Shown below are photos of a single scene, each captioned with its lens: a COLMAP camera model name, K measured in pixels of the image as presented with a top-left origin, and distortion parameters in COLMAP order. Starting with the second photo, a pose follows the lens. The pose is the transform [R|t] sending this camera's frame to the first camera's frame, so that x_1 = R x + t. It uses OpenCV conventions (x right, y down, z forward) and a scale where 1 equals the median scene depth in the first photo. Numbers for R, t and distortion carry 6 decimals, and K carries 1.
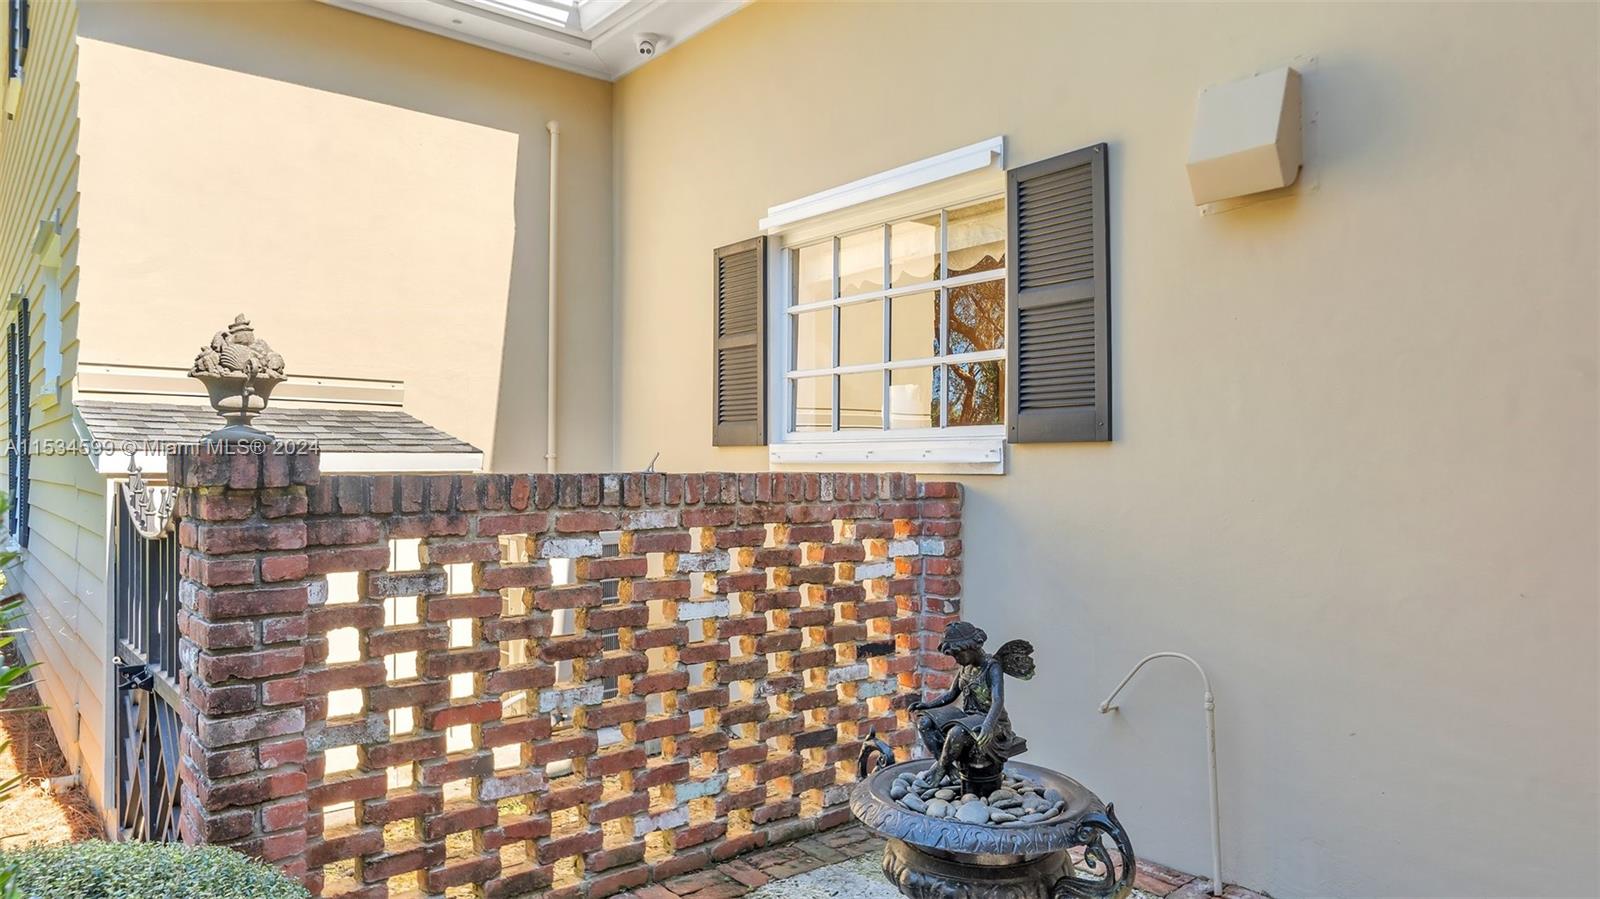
lens RADIAL K [[1034.2, 0, 800.0], [0, 1034.2, 449.5], [0, 0, 1]] dist [-0.001943, -0.000398]
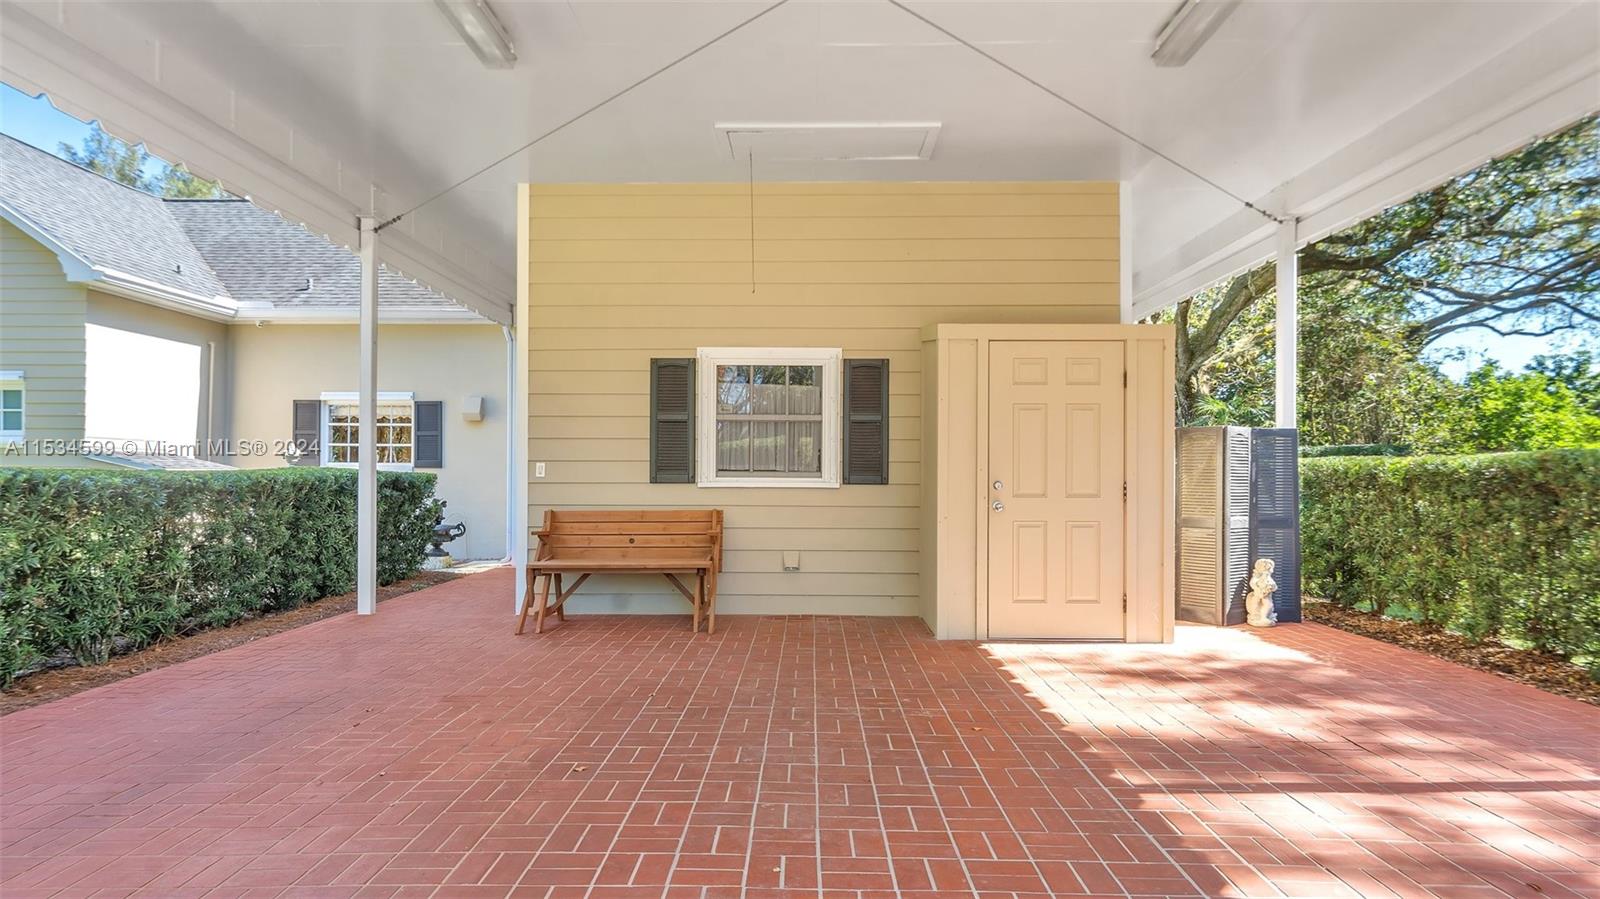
lens RADIAL K [[851.7, 0, 795.7], [0, 851.7, 491.8], [0, 0, 1]] dist [-0.001605, -0.000771]
pose [[0.649477, -0.008813, 0.760330, -1.122992], [-0.019959, 0.999391, 0.028633, -0.028617], [-0.760119, -0.033772, 0.648906, -1.907395]]
